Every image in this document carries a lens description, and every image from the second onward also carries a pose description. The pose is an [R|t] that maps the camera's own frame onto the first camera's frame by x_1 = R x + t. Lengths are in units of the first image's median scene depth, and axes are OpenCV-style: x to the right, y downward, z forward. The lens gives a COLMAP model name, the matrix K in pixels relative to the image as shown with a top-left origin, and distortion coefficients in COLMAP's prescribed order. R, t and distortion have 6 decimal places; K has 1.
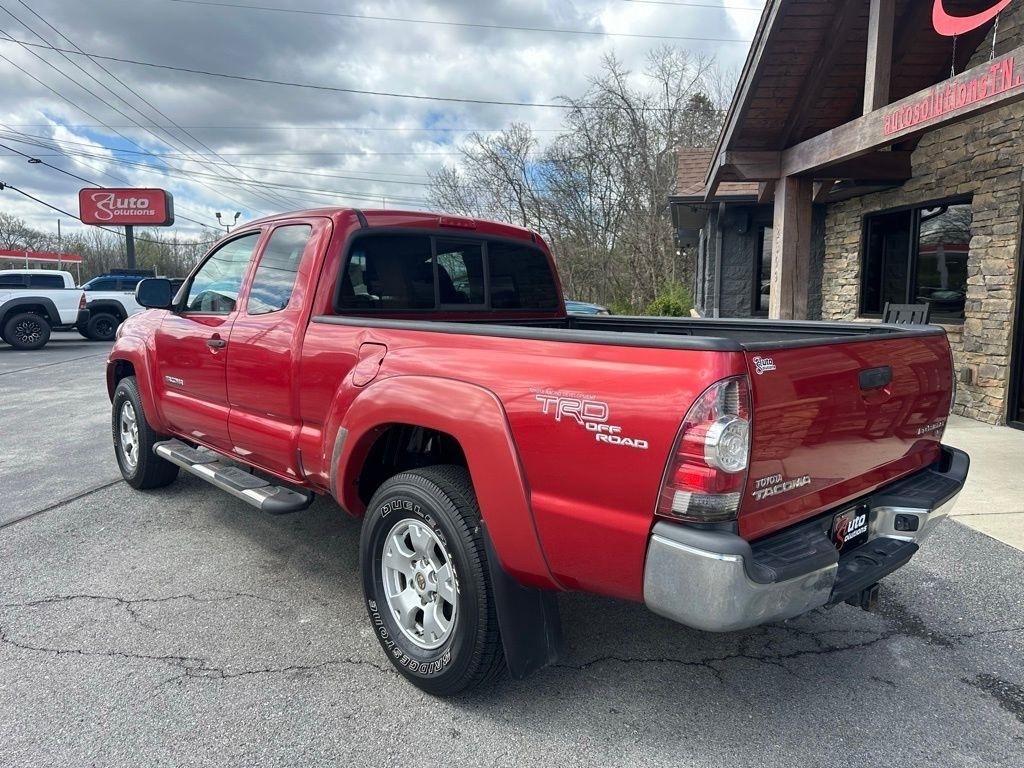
lens RADIAL K [[718.0, 0, 517.7], [0, 718.0, 394.5], [0, 0, 1]] dist [0.032467, -0.033230]
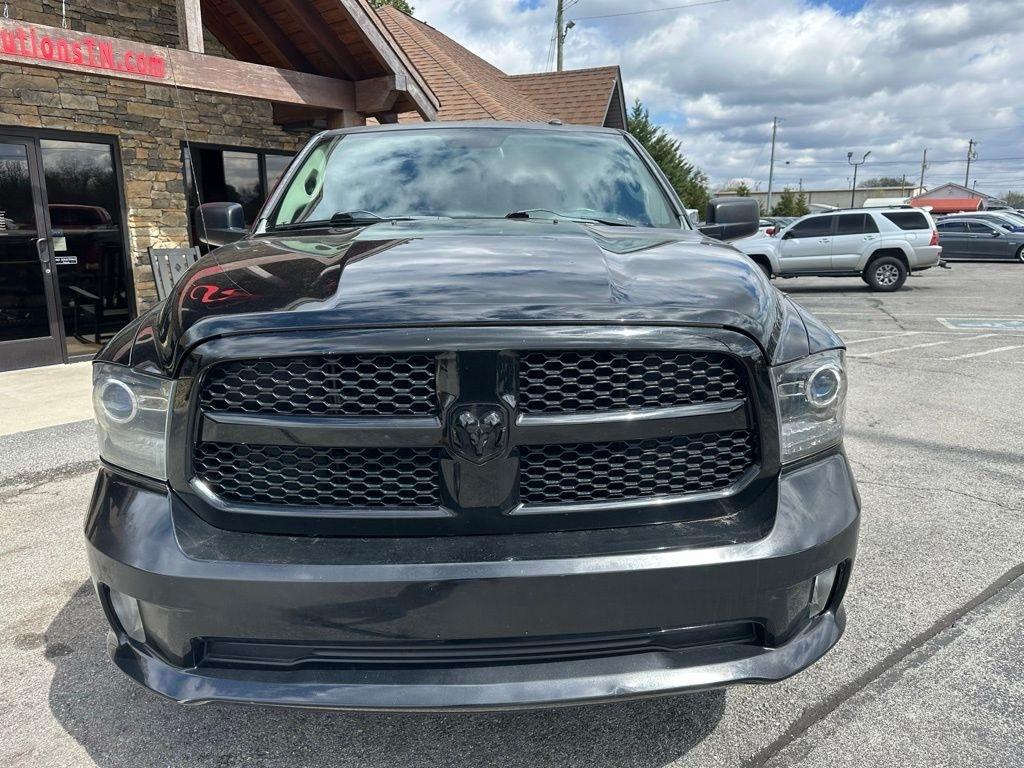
lens RADIAL K [[720.5, 0, 513.0], [0, 720.5, 382.6], [0, 0, 1]] dist [0.017587, -0.019885]
pose [[-0.726599, -0.140538, 0.672534, -0.437729], [0.100184, 0.946722, 0.306073, -0.136260], [-0.679718, 0.289770, -0.673808, 0.921540]]
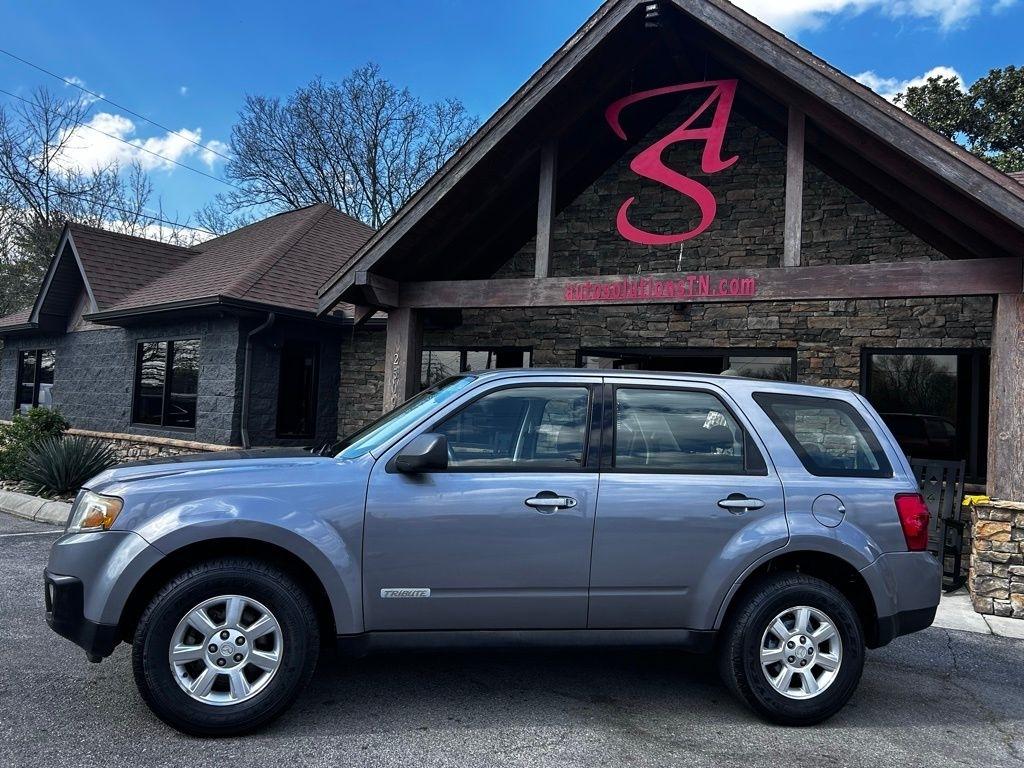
lens RADIAL K [[768.8, 0, 500.2], [0, 768.8, 393.8], [0, 0, 1]] dist [0.068772, -0.096892]
pose [[0.492039, 0.056884, 0.868713, -0.525900], [0.072875, 0.991670, -0.106211, -0.055591], [-0.867518, 0.115567, 0.483795, 0.381159]]
